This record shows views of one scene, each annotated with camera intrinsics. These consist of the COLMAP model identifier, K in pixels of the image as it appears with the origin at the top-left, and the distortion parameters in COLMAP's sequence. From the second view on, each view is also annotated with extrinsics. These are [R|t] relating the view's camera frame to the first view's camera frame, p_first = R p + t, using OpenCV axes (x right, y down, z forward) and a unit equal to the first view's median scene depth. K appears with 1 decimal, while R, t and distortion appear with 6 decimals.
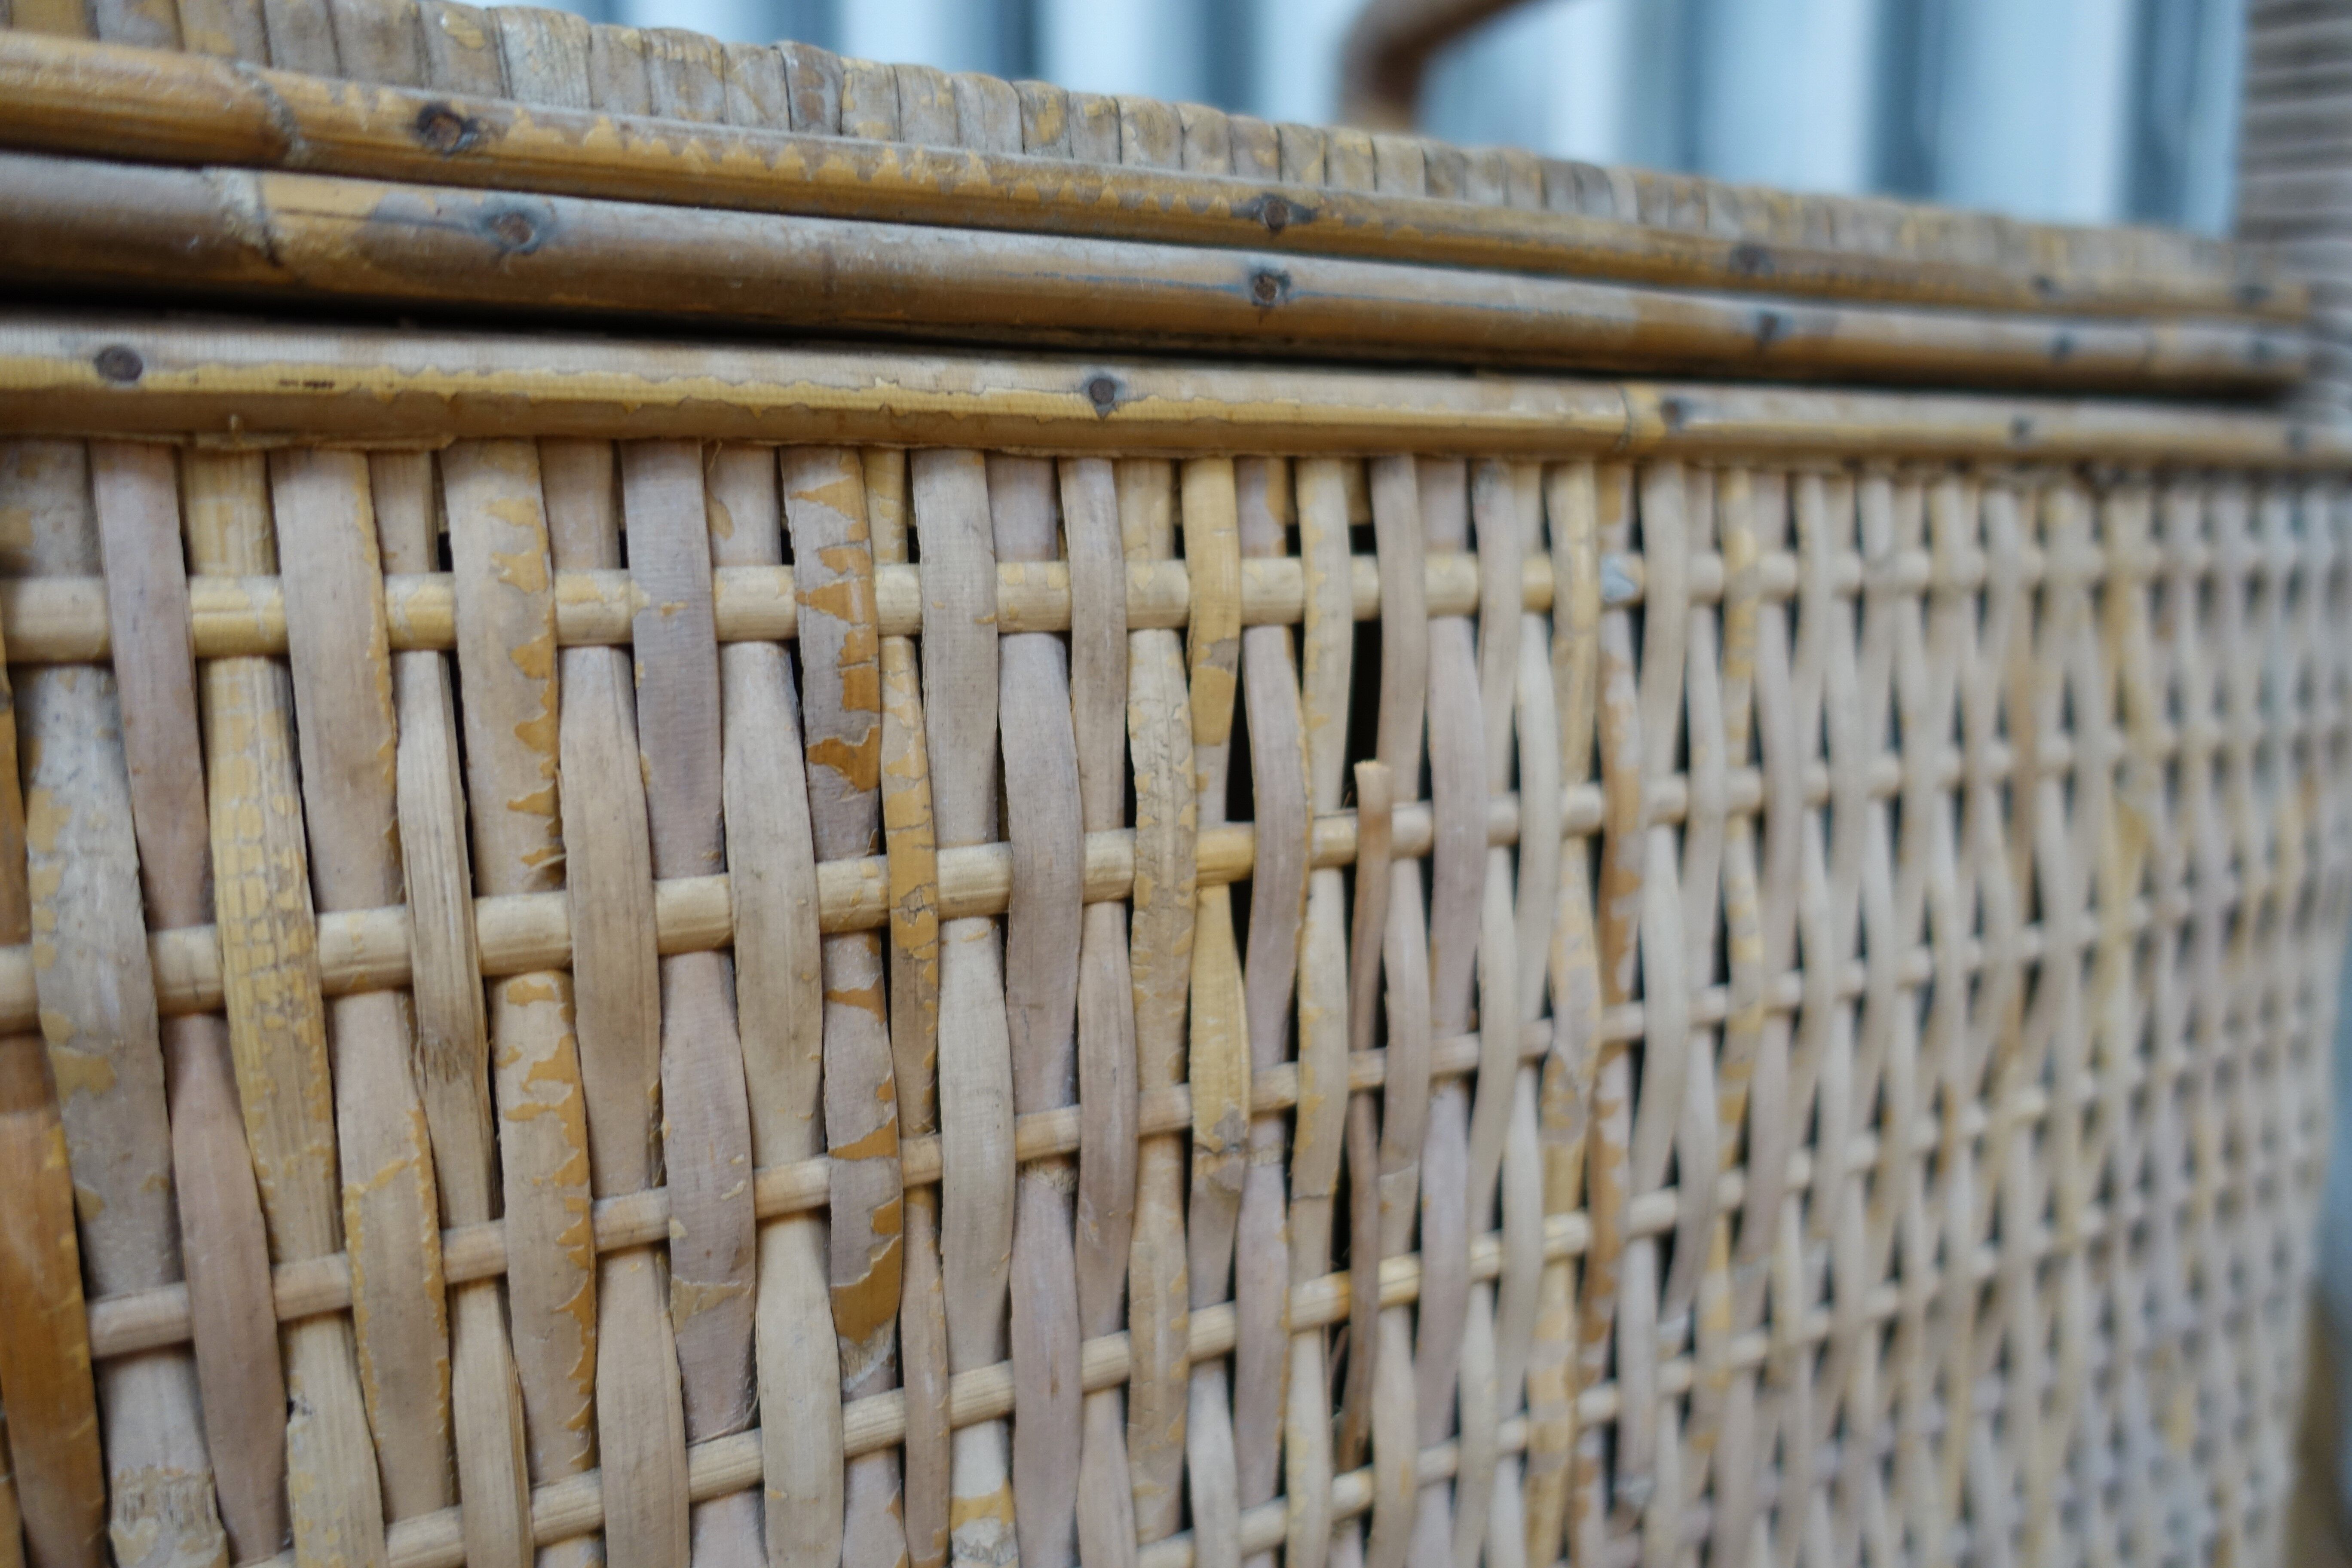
lens RADIAL K [[1618.2, 0, 1177.4], [0, 1618.2, 784.0], [0, 0, 1]] dist [-0.002185, -0.000039]
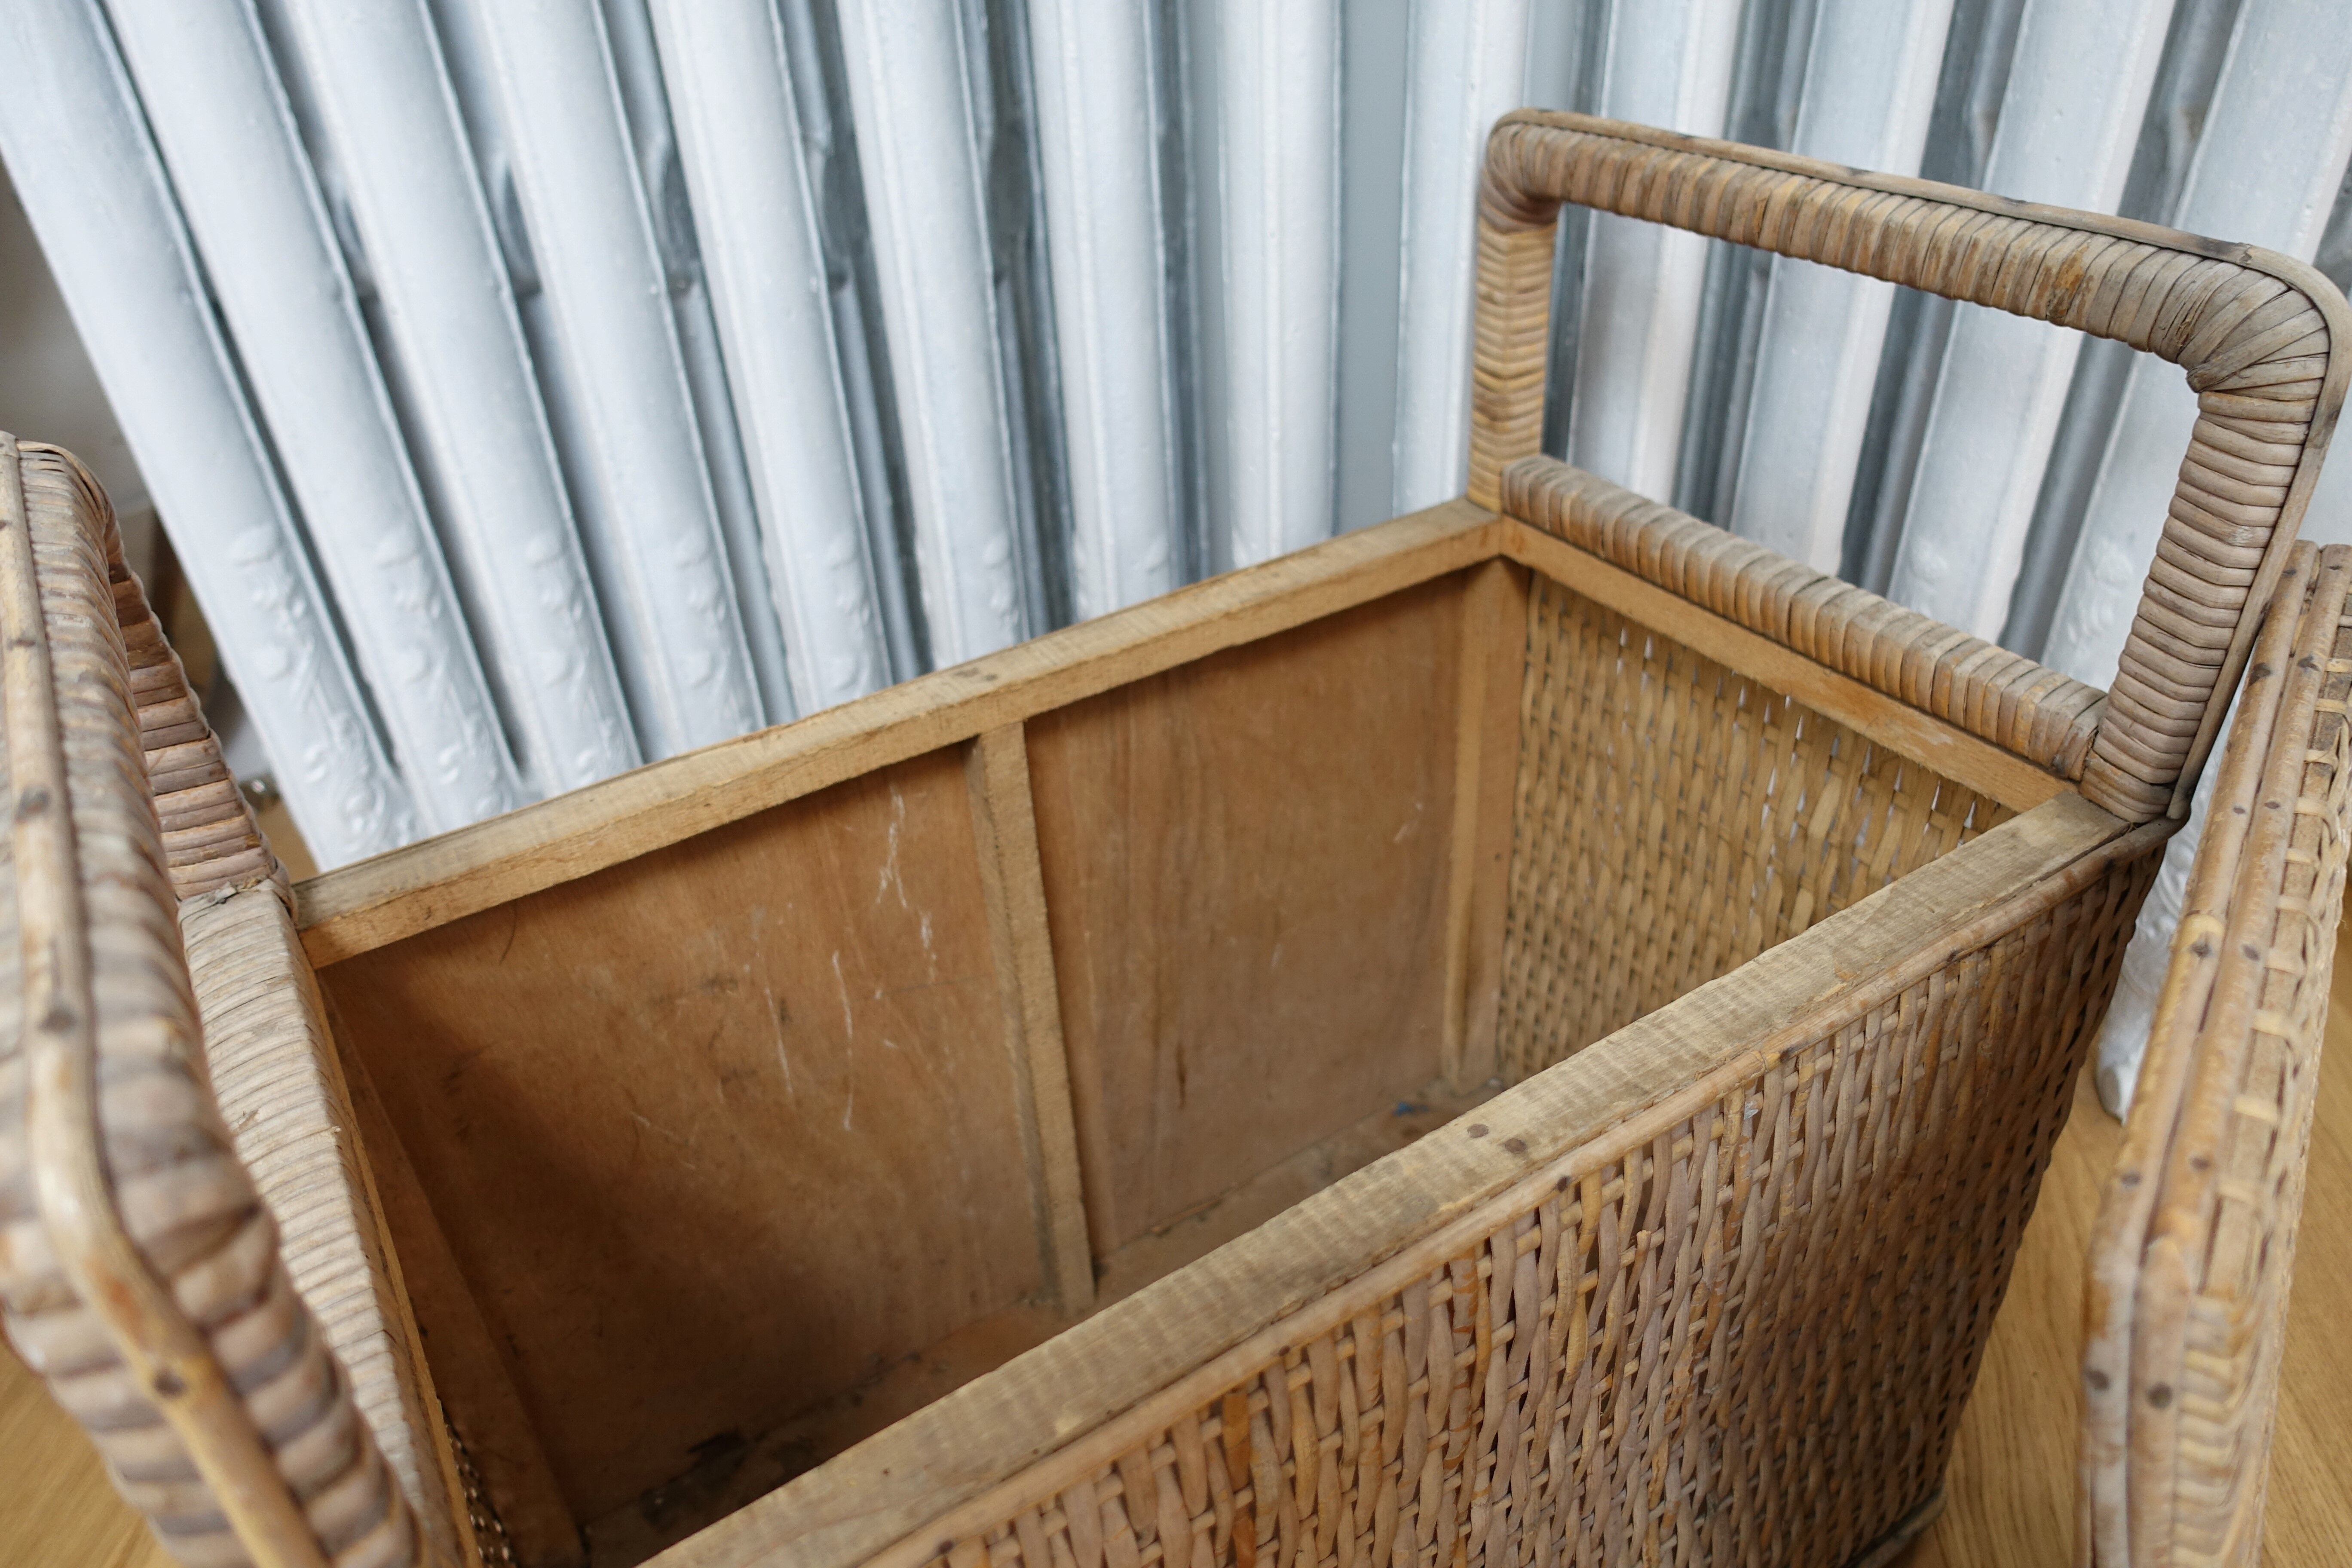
lens RADIAL K [[1618.2, 0, 1175.6], [0, 1618.2, 782.8], [0, 0, 1]] dist [-0.002185, -0.000039]
pose [[0.997409, -0.066352, 0.027800, -0.540081], [0.046508, 0.889529, 0.454504, -1.578761], [-0.054886, -0.452034, 0.890311, -0.694447]]
